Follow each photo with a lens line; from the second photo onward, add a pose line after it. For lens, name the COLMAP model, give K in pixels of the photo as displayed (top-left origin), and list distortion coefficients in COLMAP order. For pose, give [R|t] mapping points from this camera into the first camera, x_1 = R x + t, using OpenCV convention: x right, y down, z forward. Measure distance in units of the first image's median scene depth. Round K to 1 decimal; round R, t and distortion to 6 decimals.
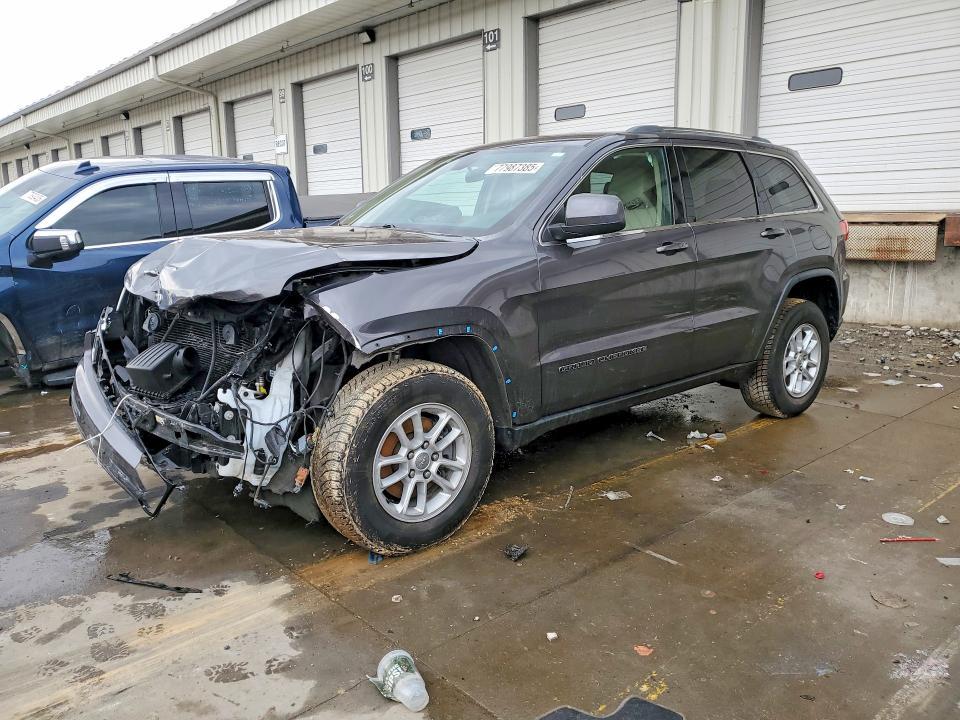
lens RADIAL K [[805.7, 0, 484.2], [0, 805.7, 336.6], [0, 0, 1]] dist [0.038895, -0.009538]
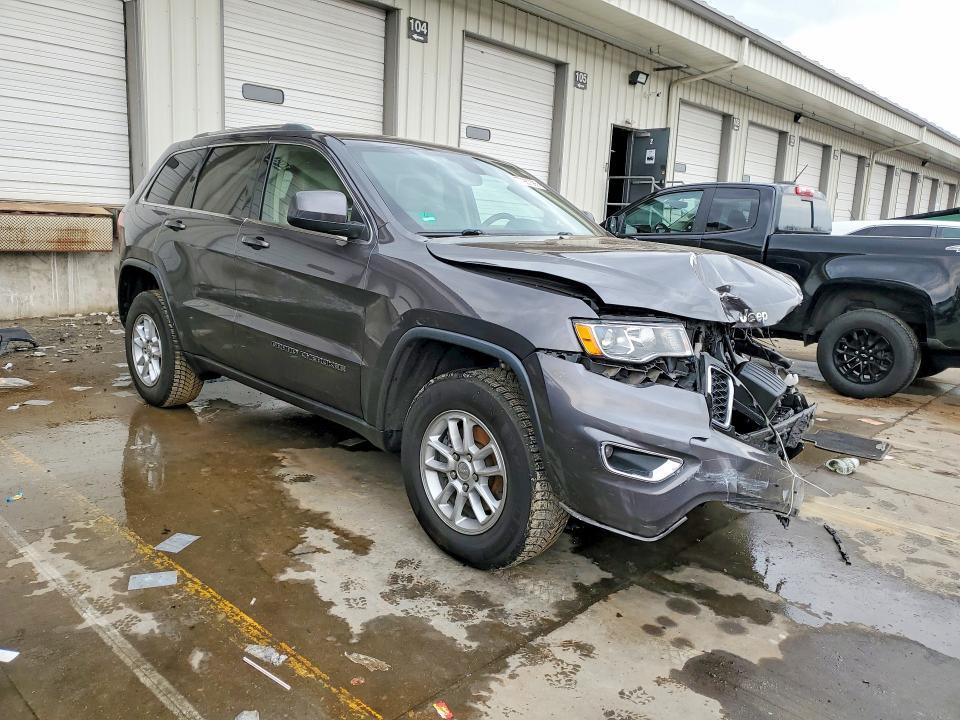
lens RADIAL K [[782.5, 0, 480.0], [0, 782.5, 360.0], [0, 0, 1]] dist [0.031120, -0.002023]
pose [[-0.161520, -0.170825, 0.971972, -0.933063], [0.104155, 0.976453, 0.188921, -0.156408], [-0.981358, 0.131750, -0.139924, 1.088442]]
